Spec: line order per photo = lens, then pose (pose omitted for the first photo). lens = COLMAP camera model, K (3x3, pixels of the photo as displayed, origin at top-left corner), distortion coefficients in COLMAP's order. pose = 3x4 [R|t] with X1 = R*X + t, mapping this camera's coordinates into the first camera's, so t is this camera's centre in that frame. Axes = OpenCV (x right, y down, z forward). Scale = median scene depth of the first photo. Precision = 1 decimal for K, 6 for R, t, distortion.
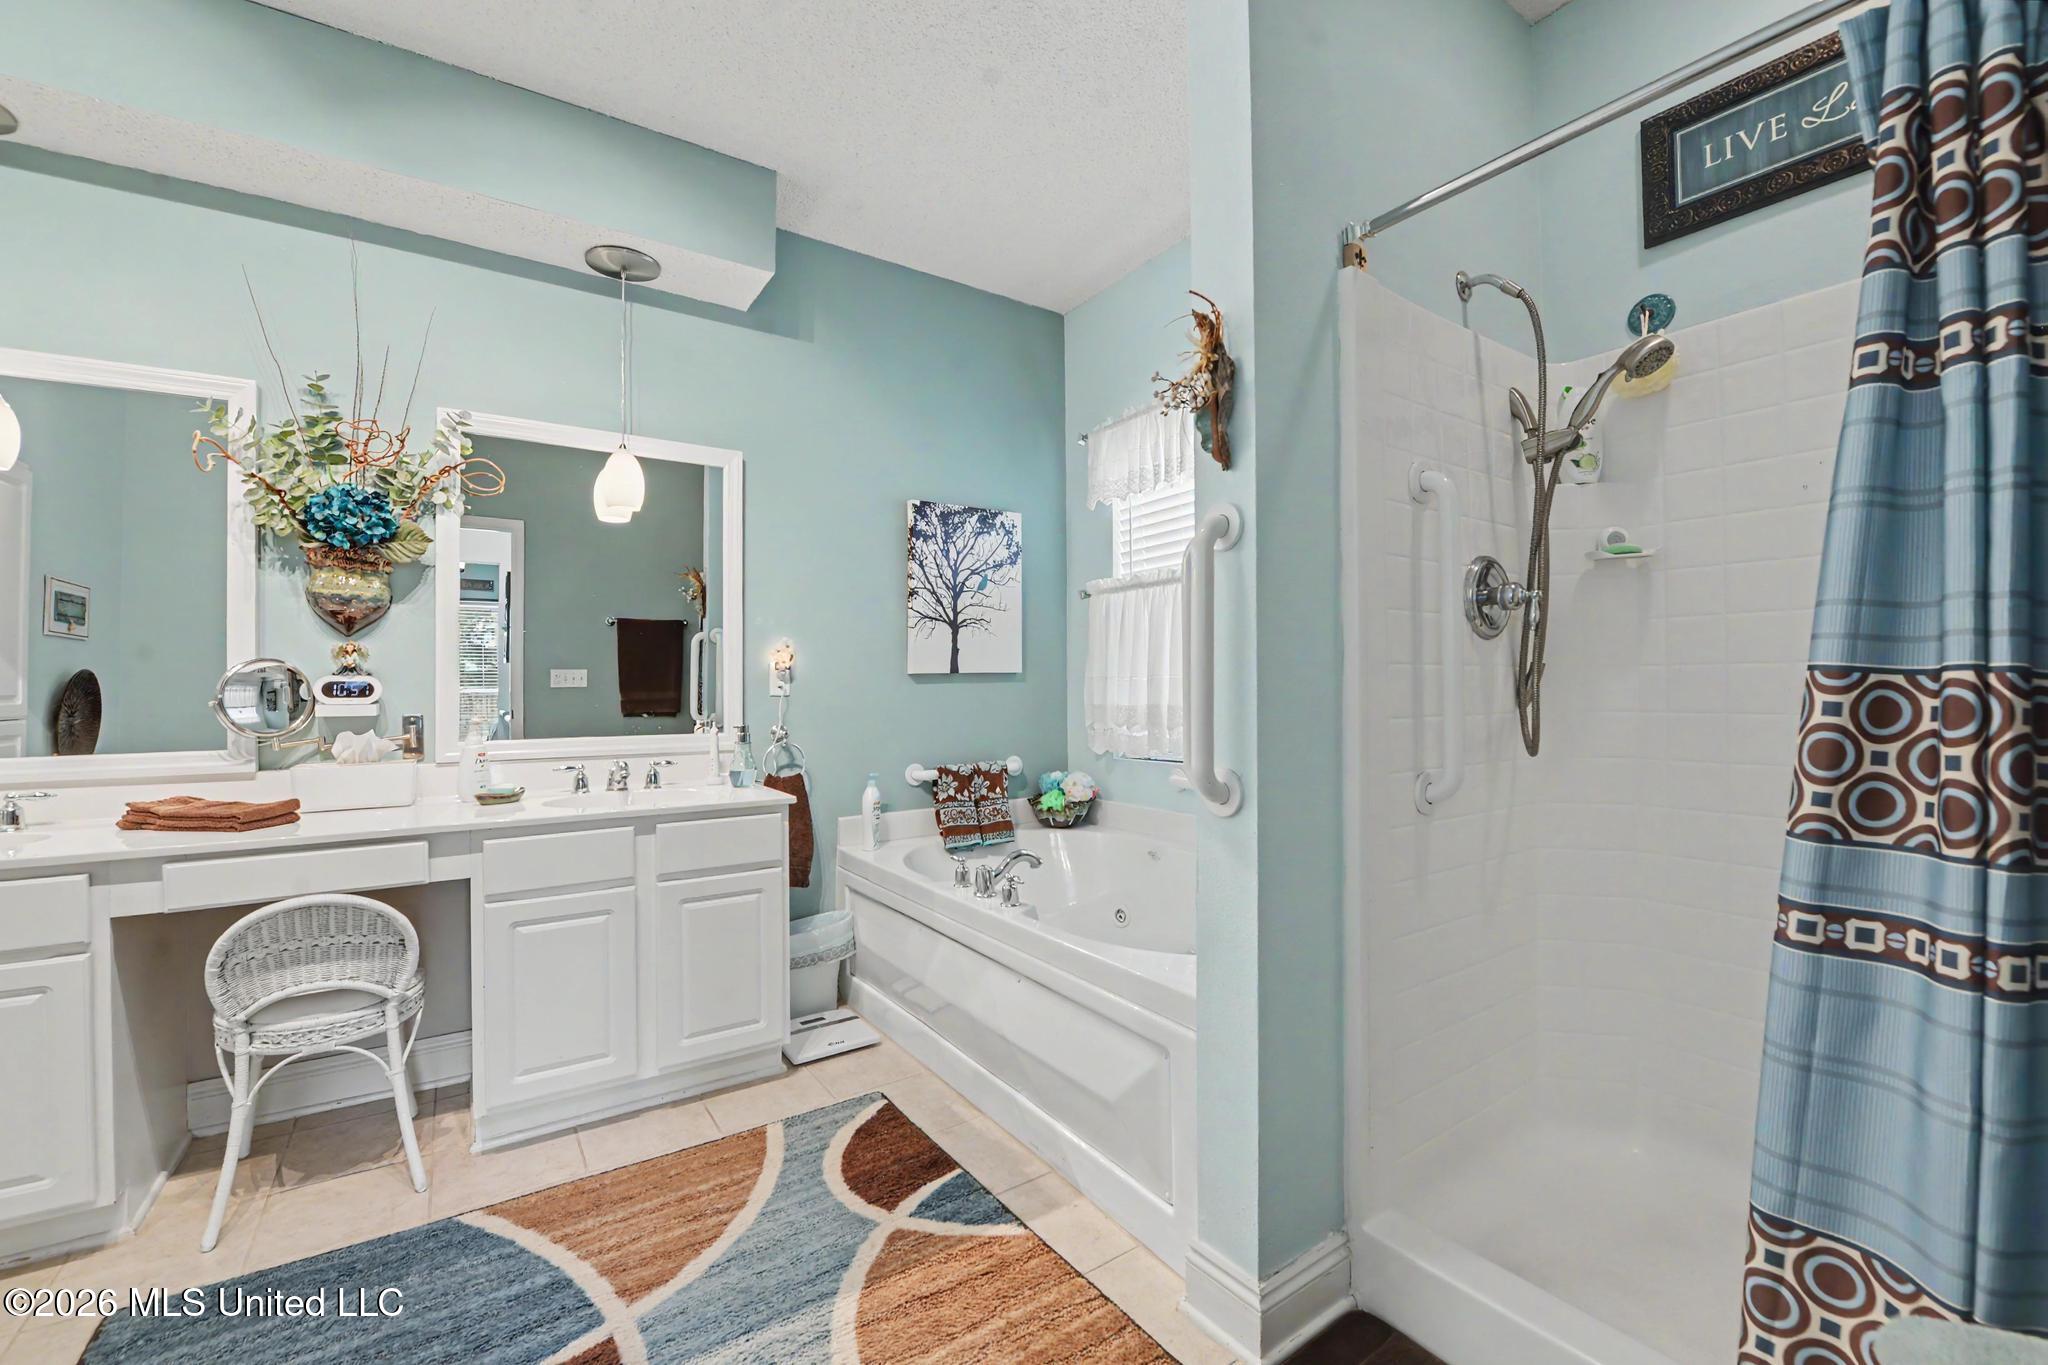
lens RADIAL K [[832.7, 0, 1023.7], [0, 832.7, 679.3], [0, 0, 1]] dist [-0.010766, -0.004852]
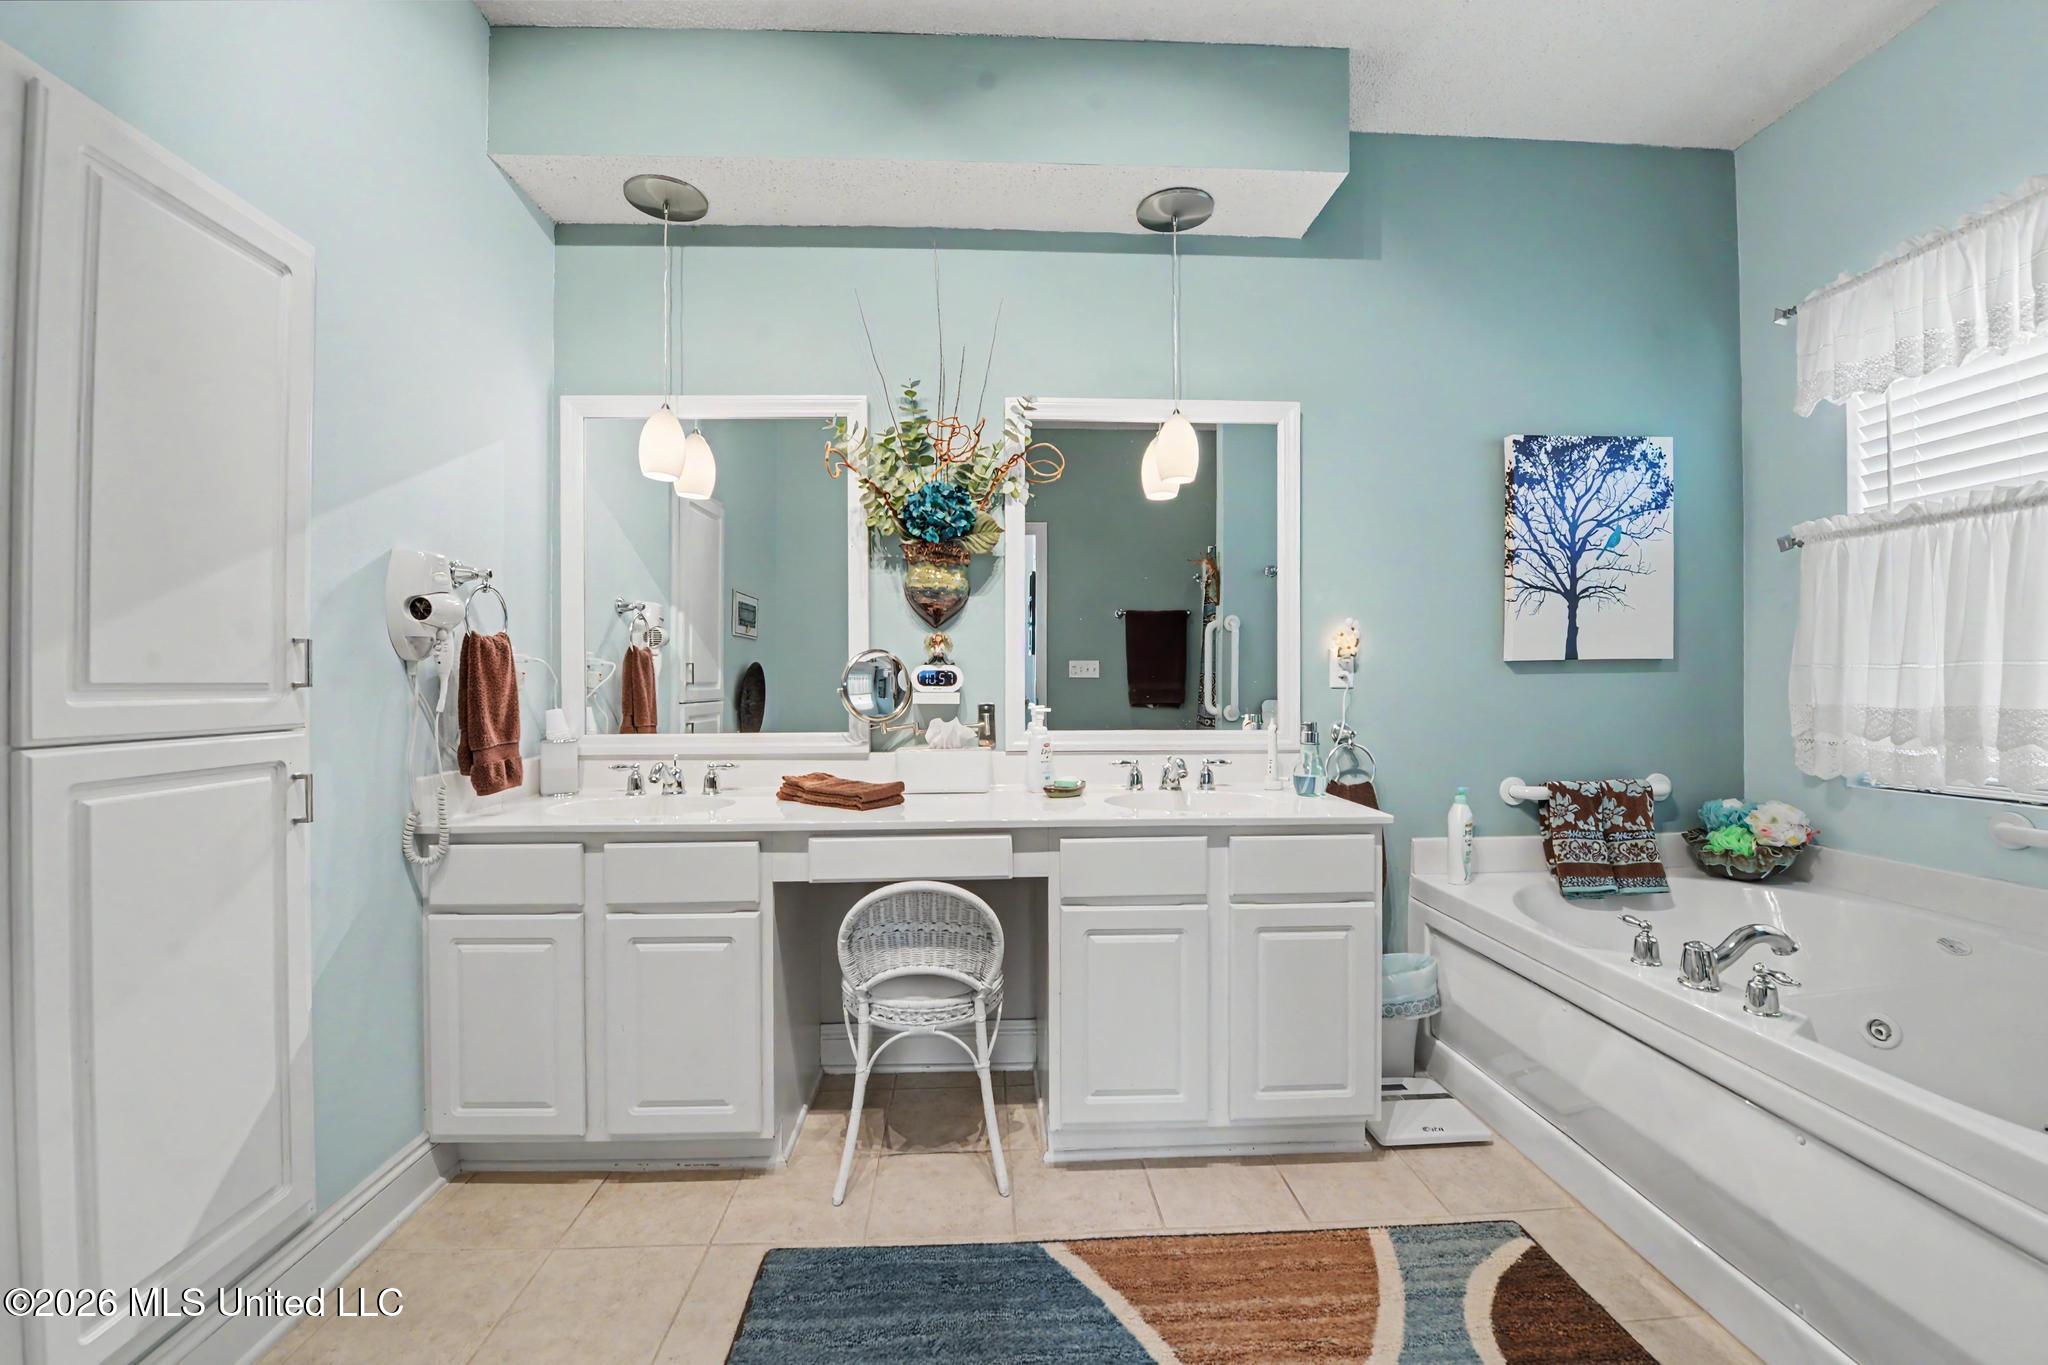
lens RADIAL K [[835.9, 0, 1024.0], [0, 835.9, 682.5], [0, 0, 1]] dist [-0.013205, -0.000347]
pose [[0.854758, 0.005854, -0.518994, -0.167659], [0.001223, 0.999911, 0.013293, 0.003659], [0.519025, -0.011997, 0.854675, 0.144580]]
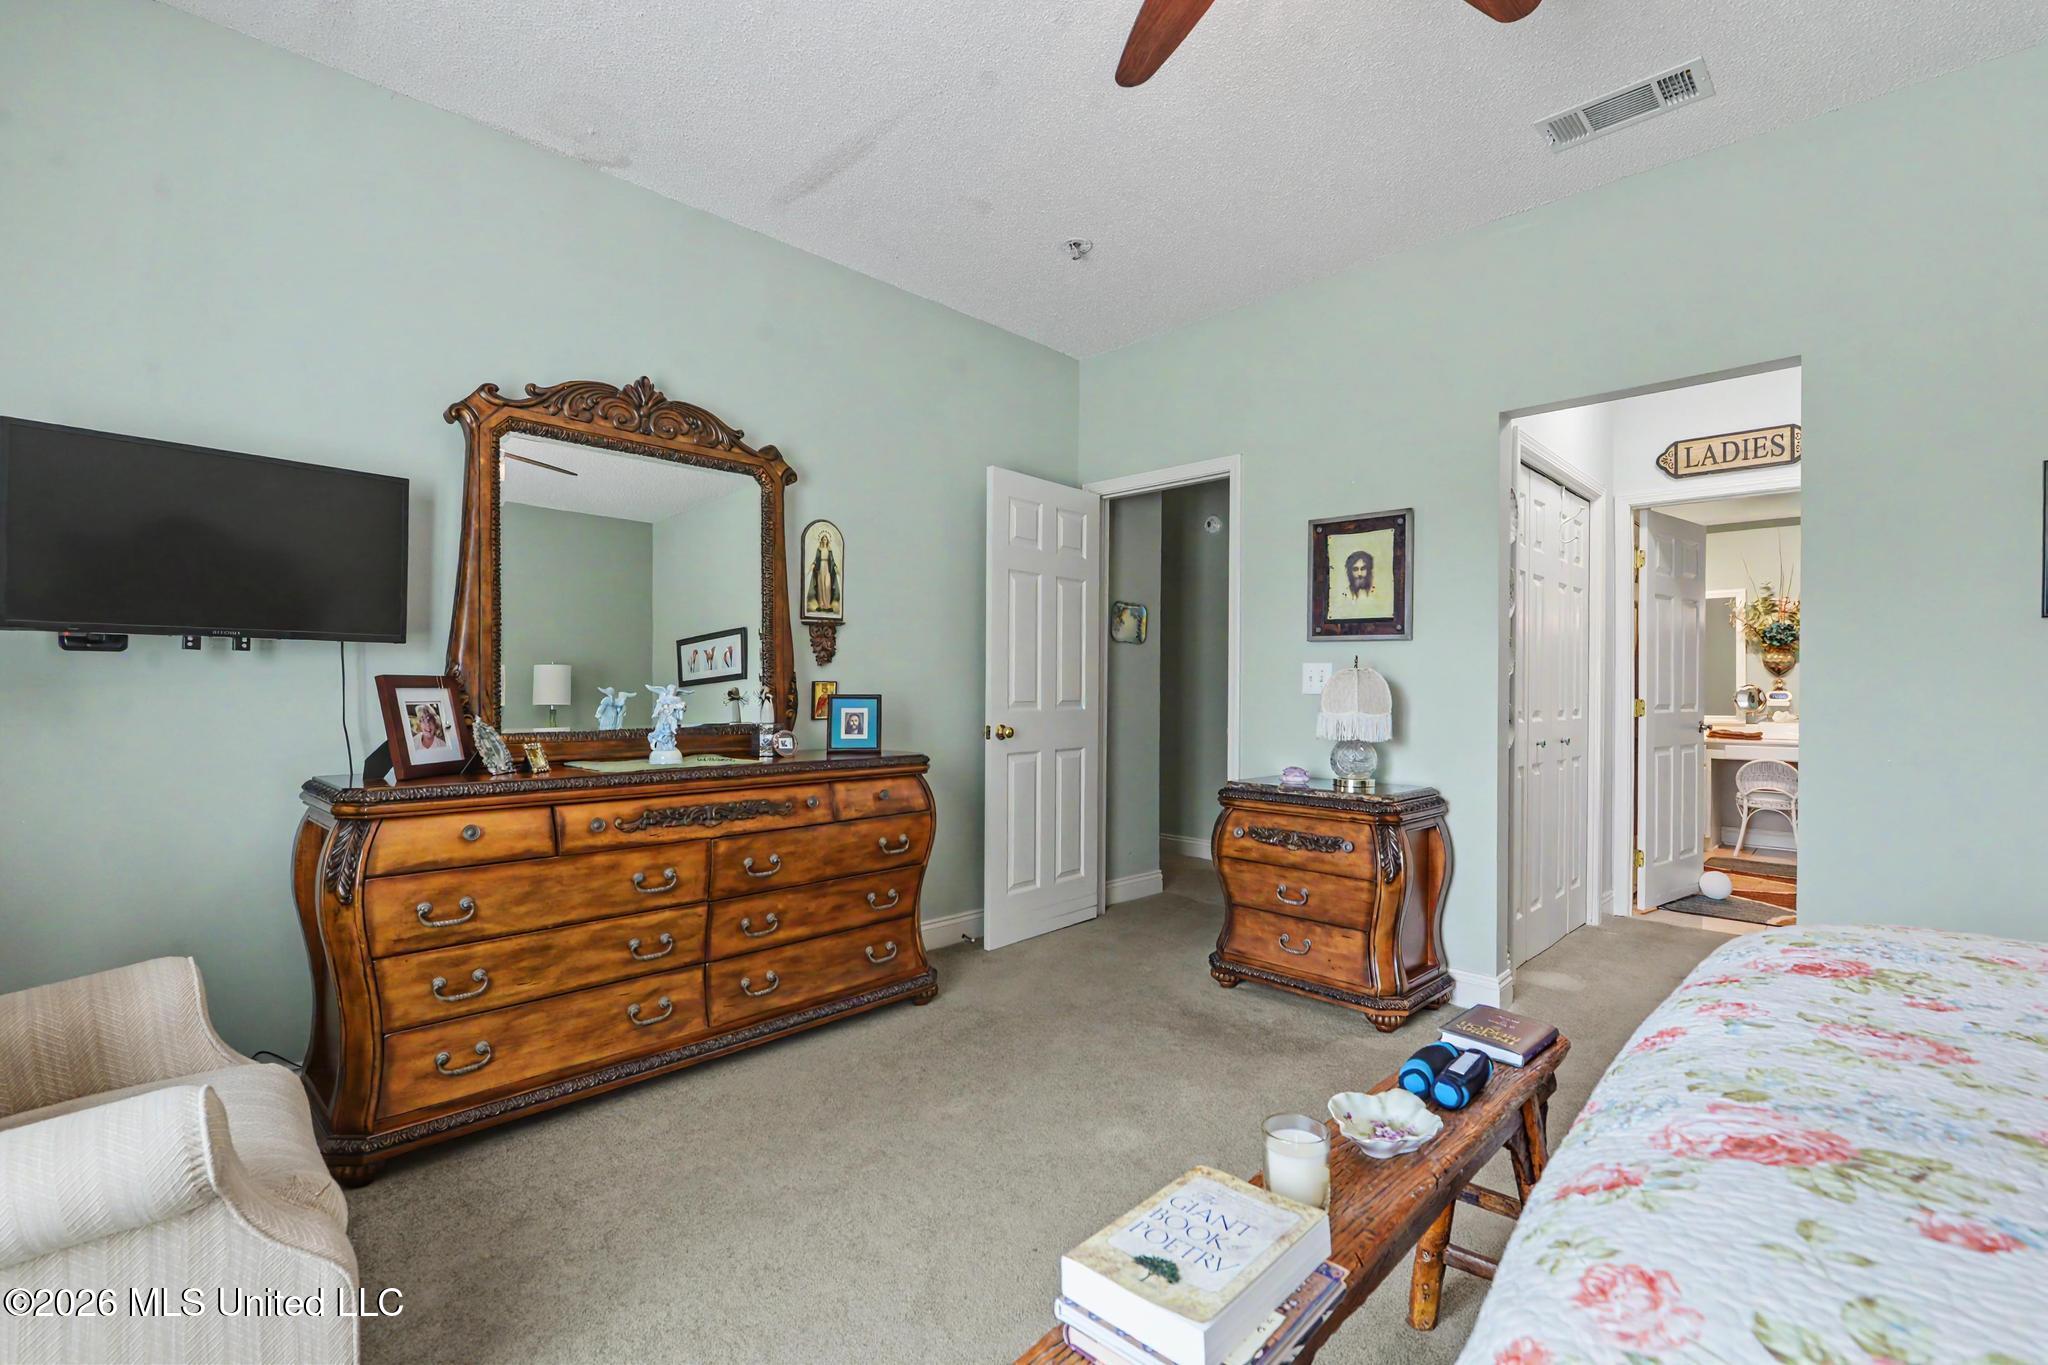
lens RADIAL K [[940.2, 0, 1024.0], [0, 940.2, 682.5], [0, 0, 1]] dist [0.000145, -0.000036]
pose [[0.216811, 0.005573, -0.976198, 1.646045], [0.002582, 0.999977, 0.006282, -0.057171], [0.976210, -0.003882, 0.216791, -2.072483]]
